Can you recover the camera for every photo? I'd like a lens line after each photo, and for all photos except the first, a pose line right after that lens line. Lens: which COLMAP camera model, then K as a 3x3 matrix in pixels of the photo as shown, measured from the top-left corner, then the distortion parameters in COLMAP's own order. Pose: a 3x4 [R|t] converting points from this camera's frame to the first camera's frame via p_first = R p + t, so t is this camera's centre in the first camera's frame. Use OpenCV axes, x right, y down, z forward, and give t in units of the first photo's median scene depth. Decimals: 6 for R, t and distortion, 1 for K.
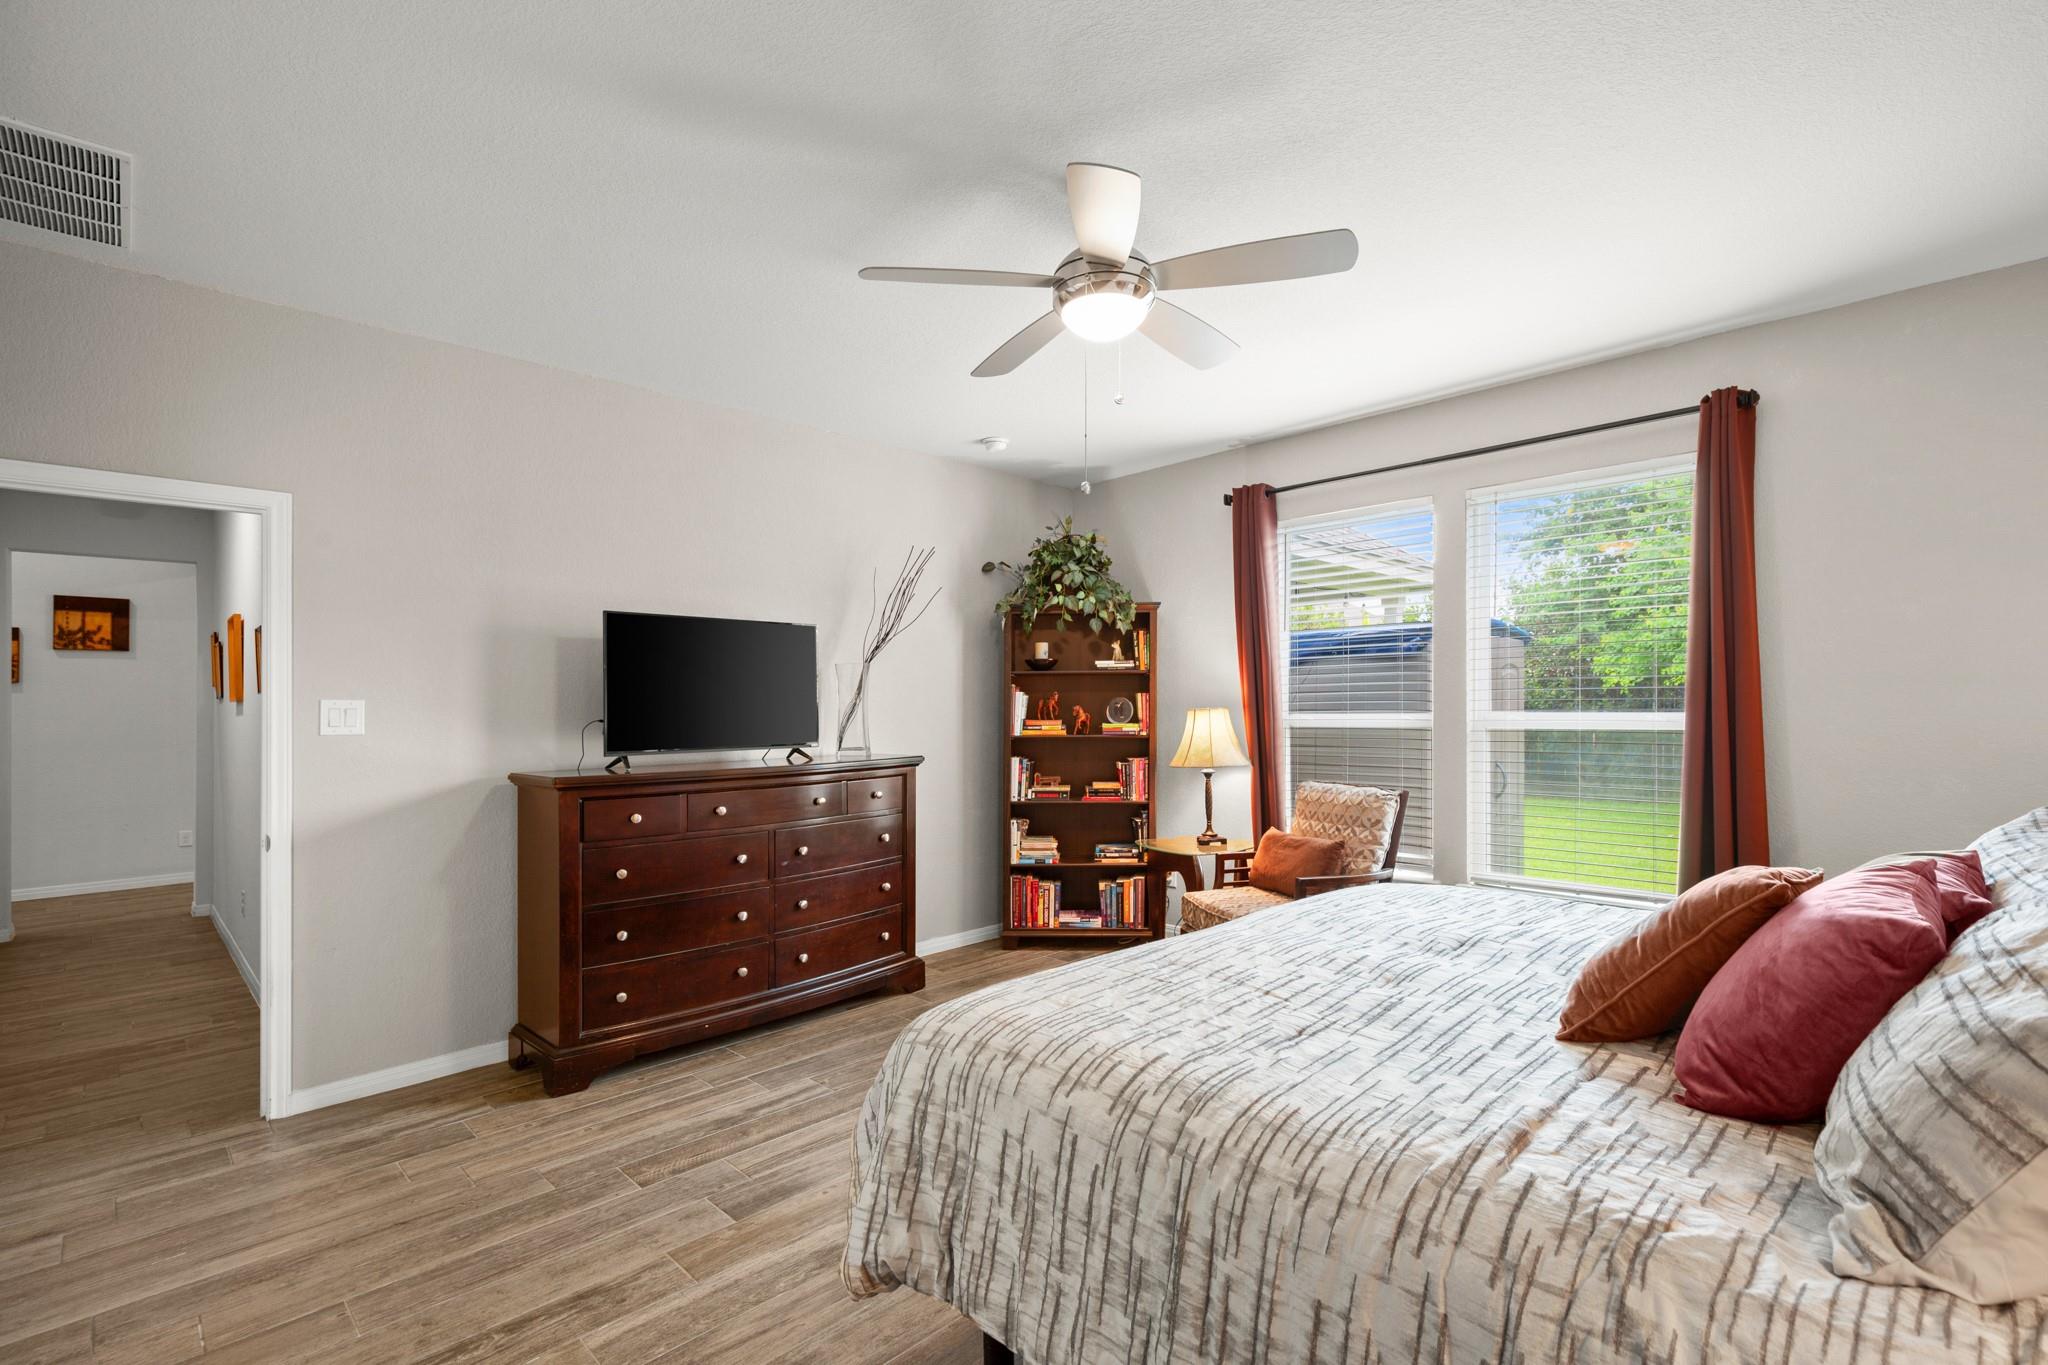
lens RADIAL K [[931.9, 0, 1038.2], [0, 931.9, 696.5], [0, 0, 1]] dist [-0.009910, 0.003705]
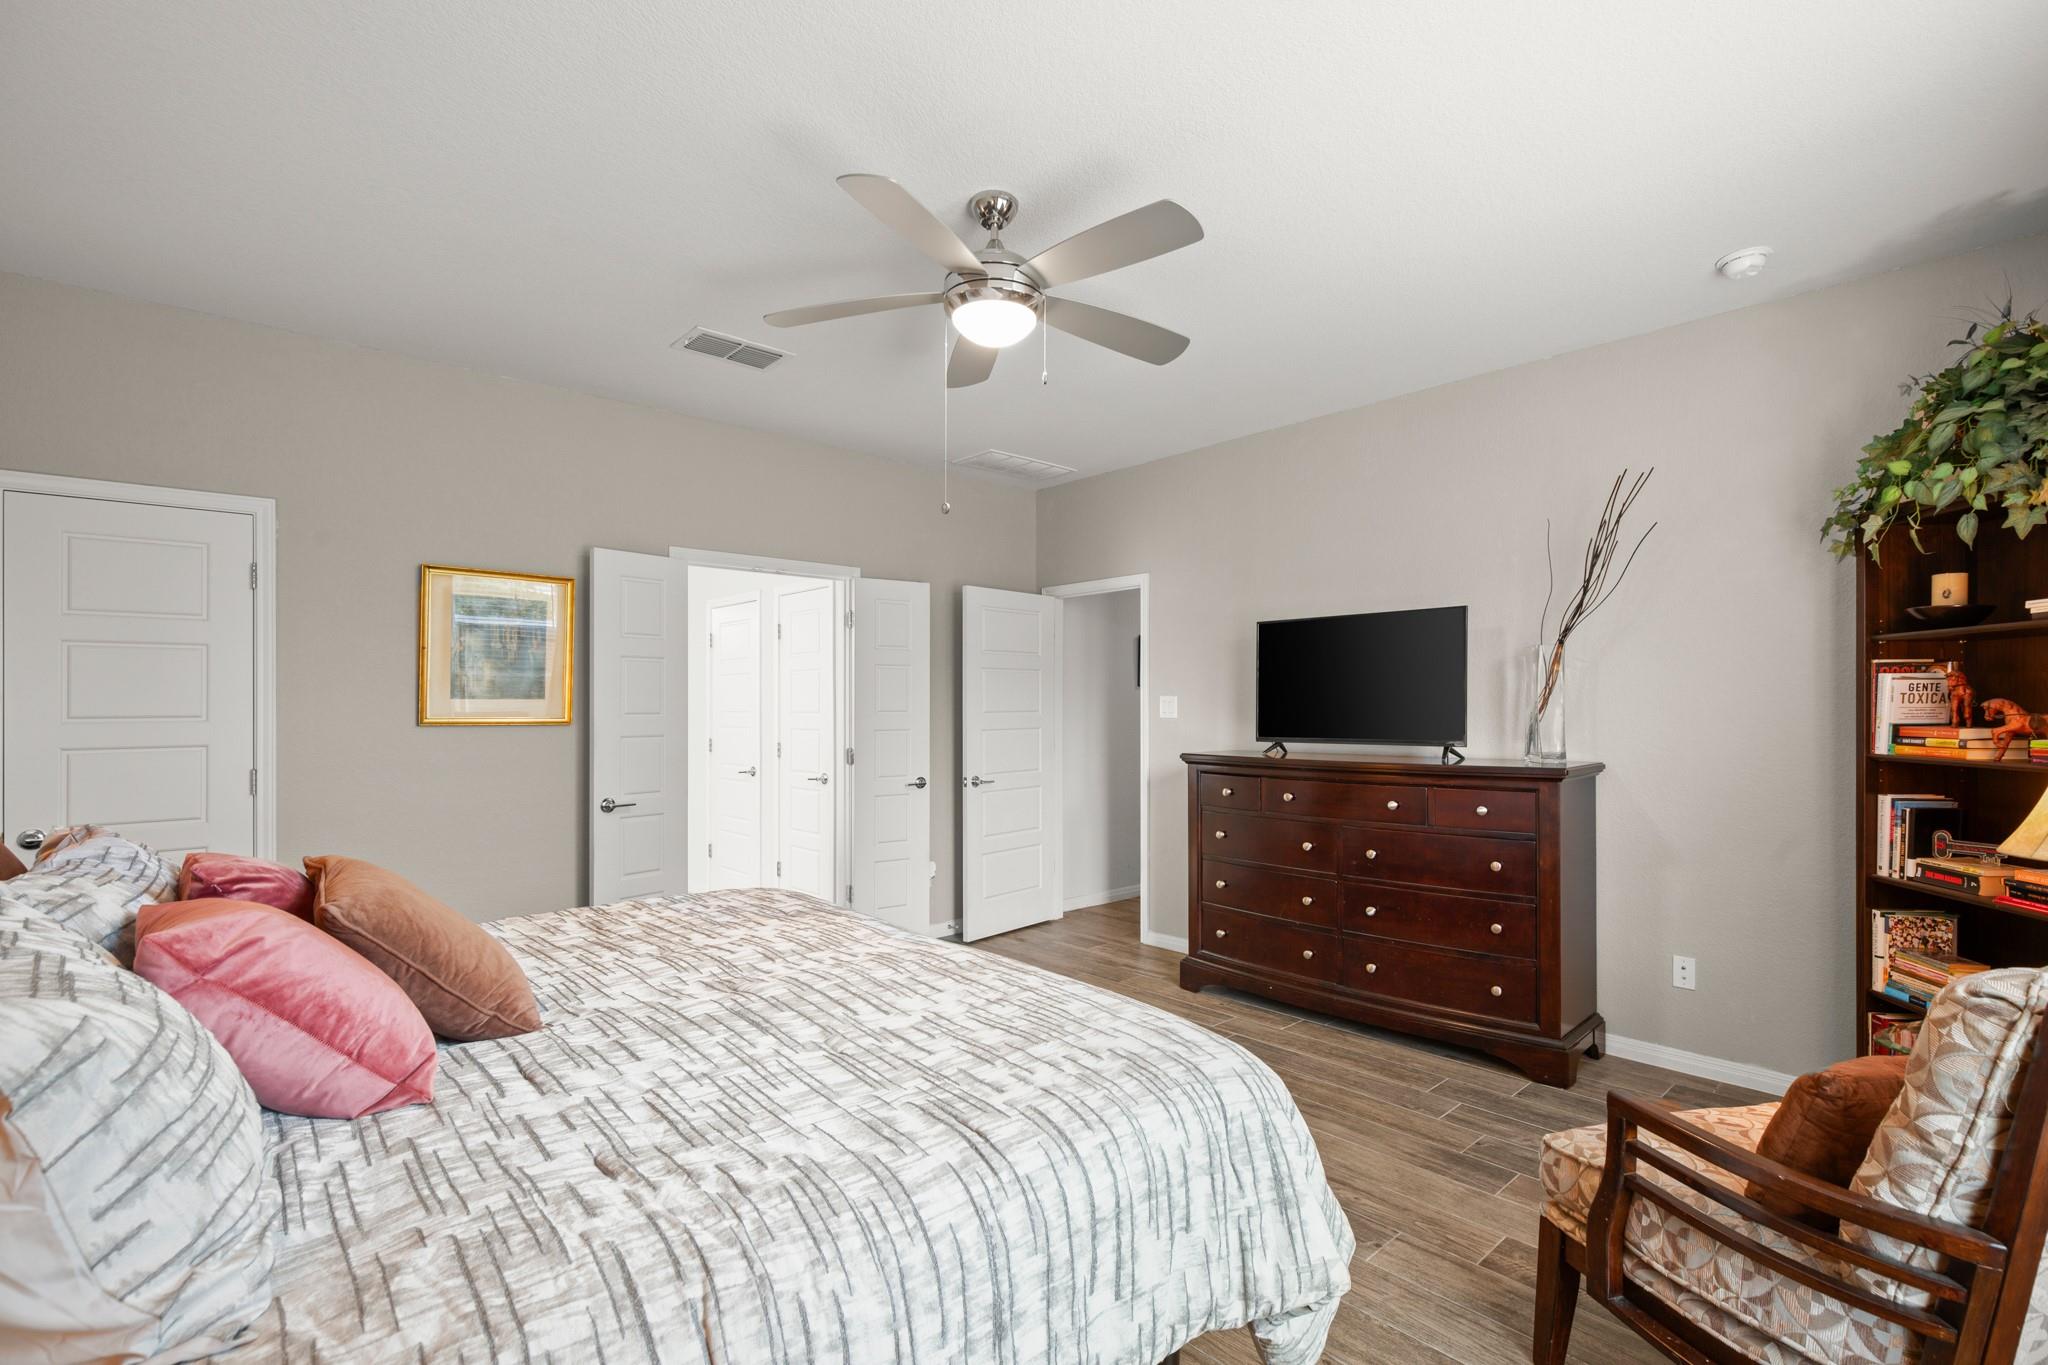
lens RADIAL K [[931.9, 0, 1037.1], [0, 931.9, 687.4], [0, 0, 1]] dist [-0.009910, 0.003705]
pose [[-0.060376, -0.007536, -0.998147, 0.653348], [0.019759, 0.999767, -0.008743, -0.001218], [0.997980, -0.020250, -0.060213, 0.667475]]
